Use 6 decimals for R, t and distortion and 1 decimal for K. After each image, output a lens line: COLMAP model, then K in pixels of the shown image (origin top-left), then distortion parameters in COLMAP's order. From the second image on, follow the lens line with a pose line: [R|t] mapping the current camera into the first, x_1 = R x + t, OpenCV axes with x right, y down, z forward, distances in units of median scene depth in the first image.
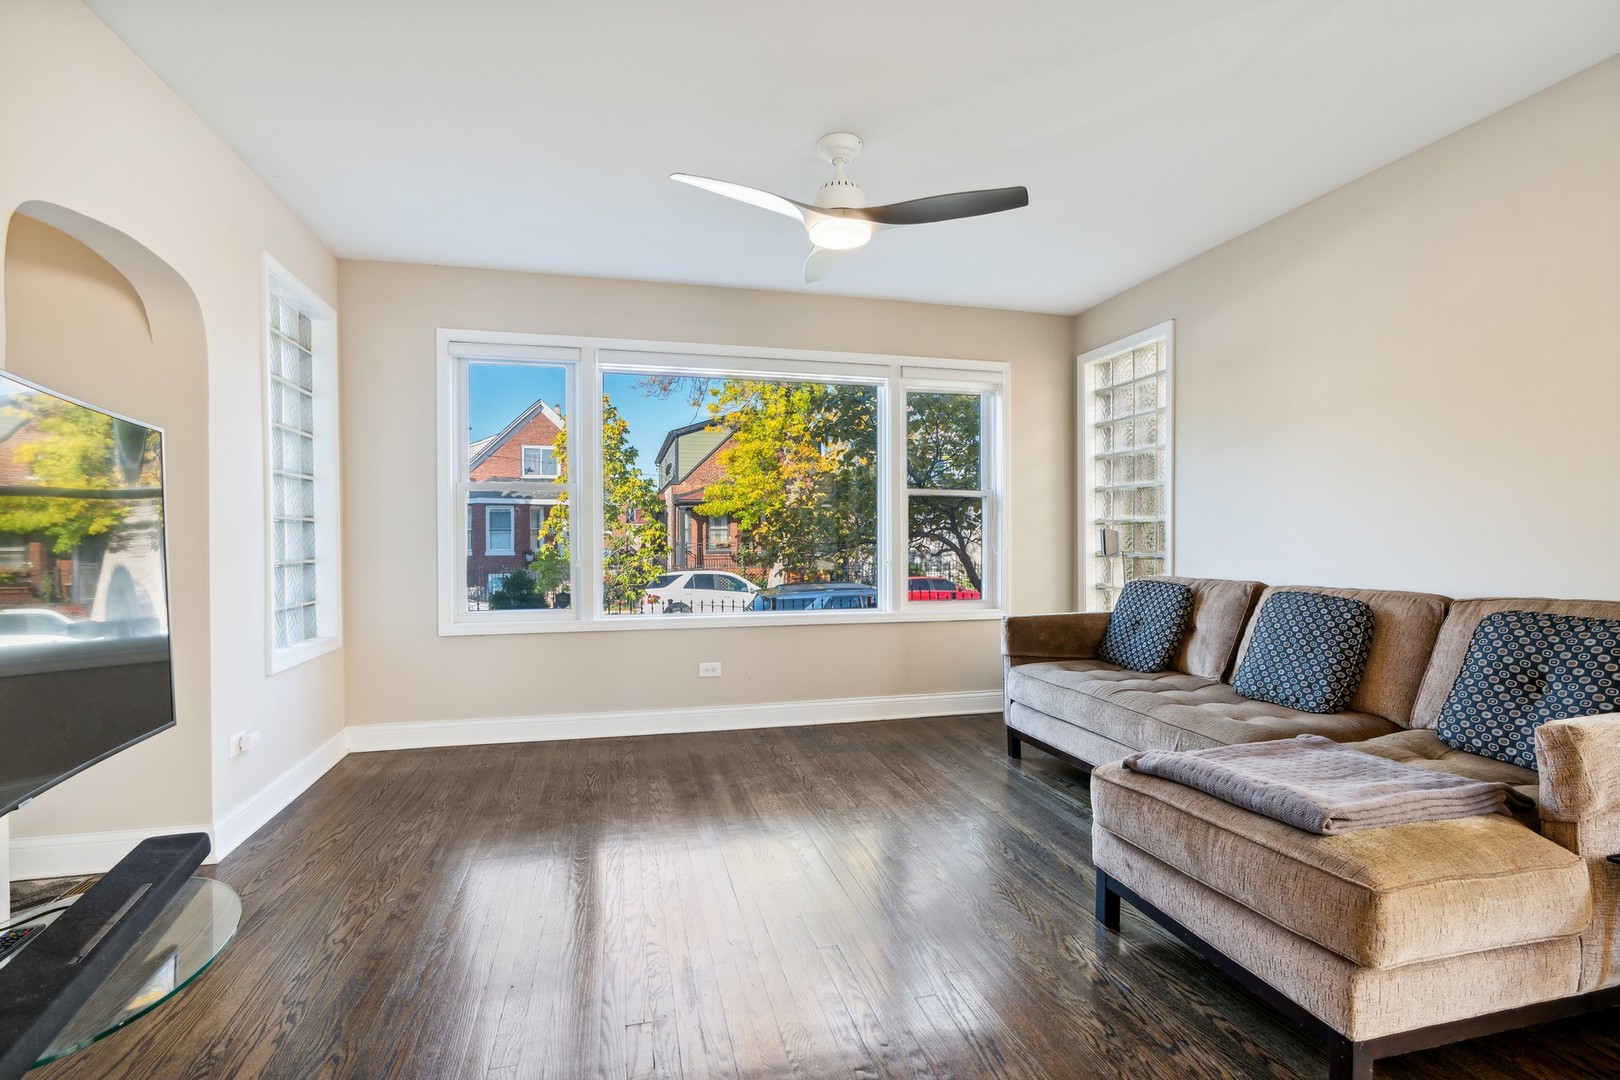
lens RADIAL K [[756.8, 0, 810.0], [0, 756.8, 540.0], [0, 0, 1]] dist [0.000234, 0.000020]
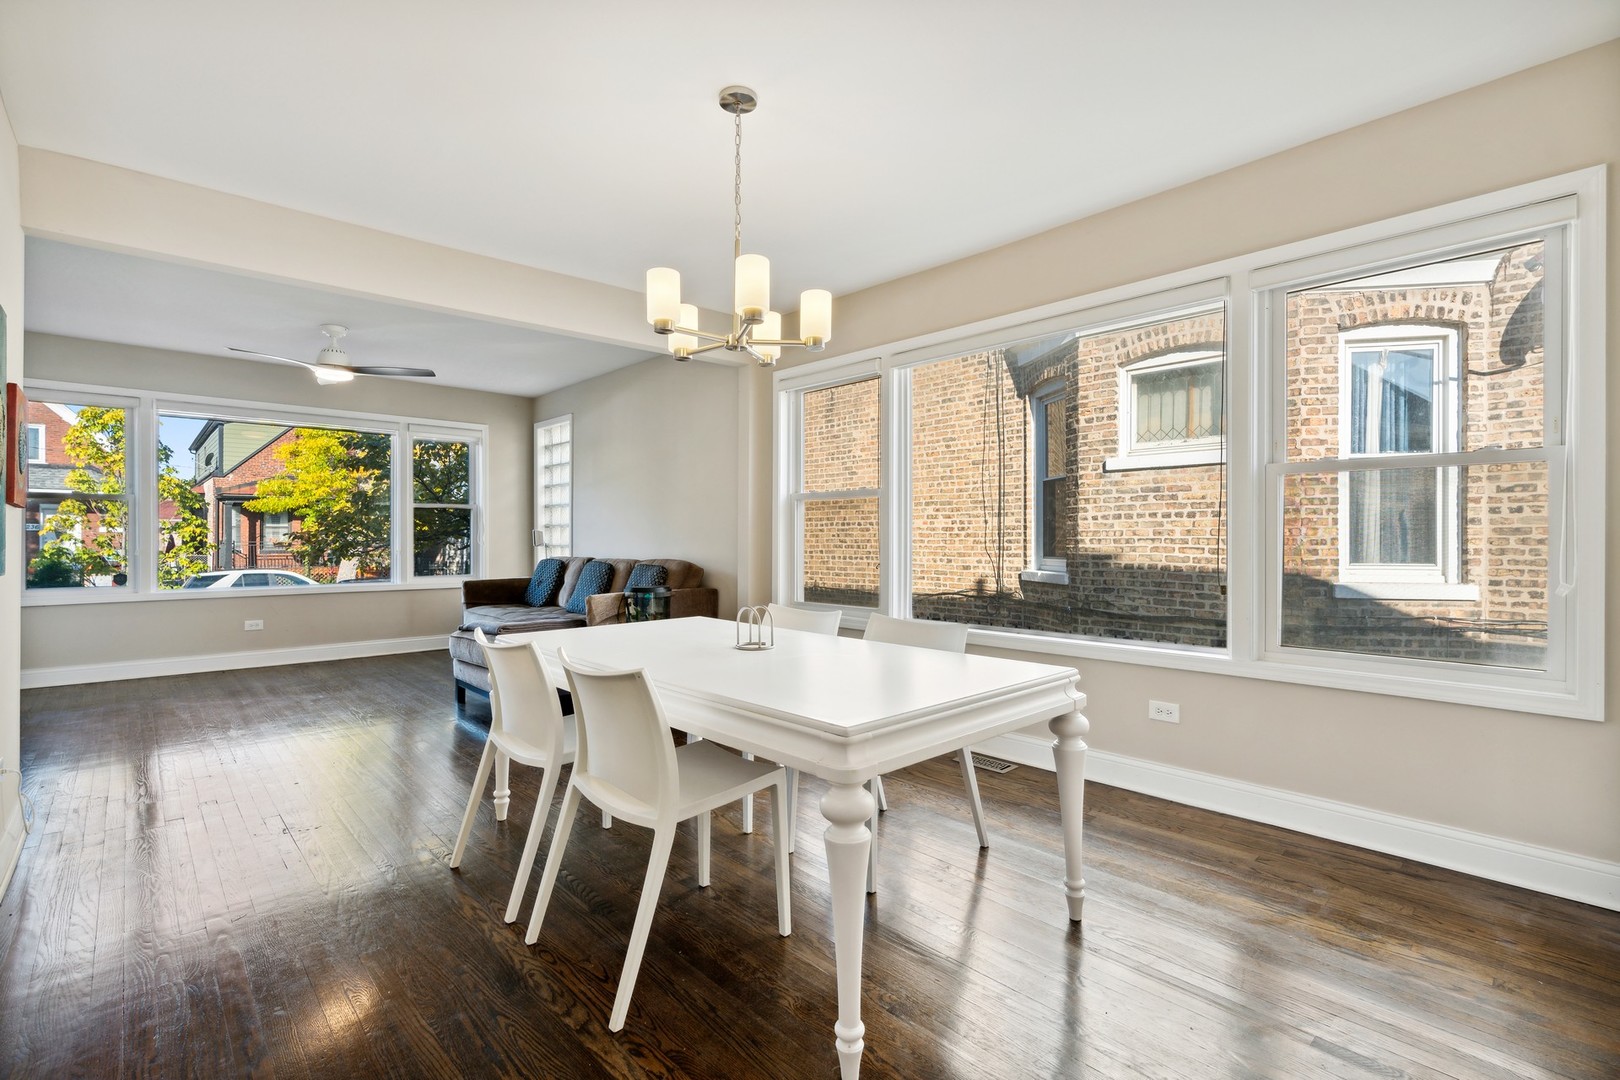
lens RADIAL K [[733.3, 0, 810.0], [0, 733.3, 540.0], [0, 0, 1]] dist [-0.007613, -0.000211]
pose [[0.874510, 0.001552, 0.485004, 0.025535], [-0.001739, 0.999998, -0.000064, 0.001359], [-0.485004, -0.000787, 0.874512, -0.155523]]
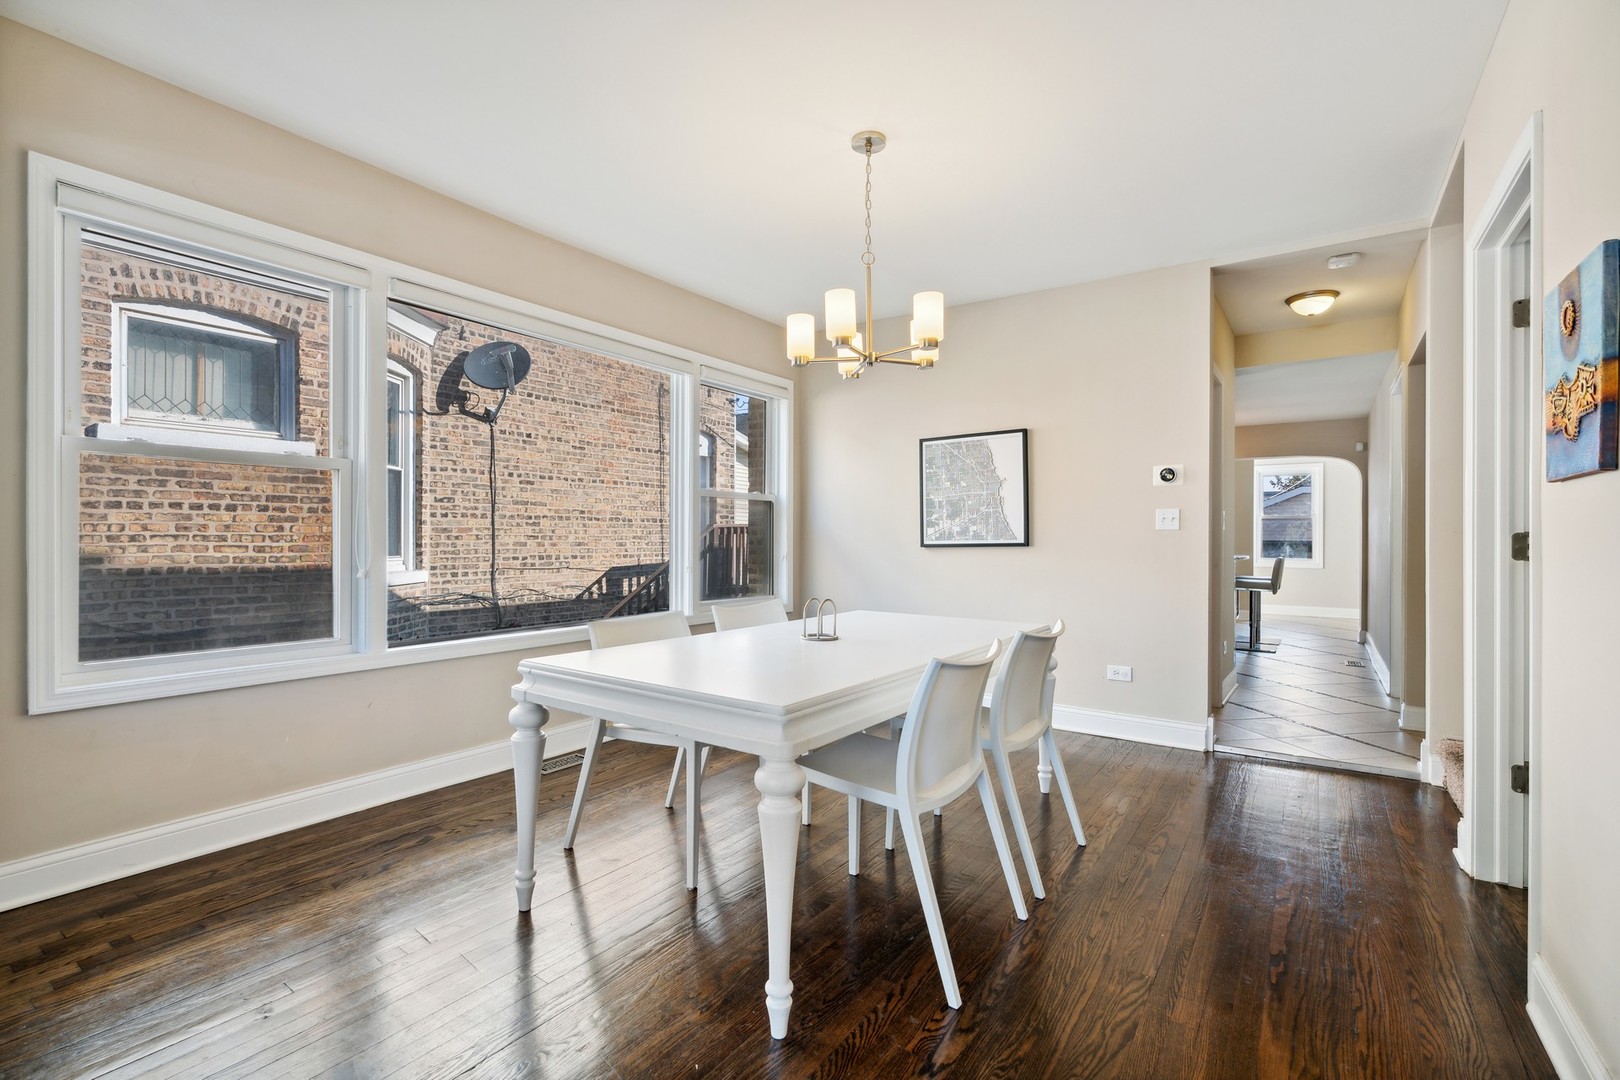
lens RADIAL K [[733.3, 0, 810.0], [0, 733.3, 540.0], [0, 0, 1]] dist [-0.007613, -0.000211]
pose [[-0.661484, -0.004031, 0.749948, -0.097452], [-0.001585, 0.999991, 0.003976, 0.000102], [-0.749958, 0.001442, -0.661484, 0.360794]]
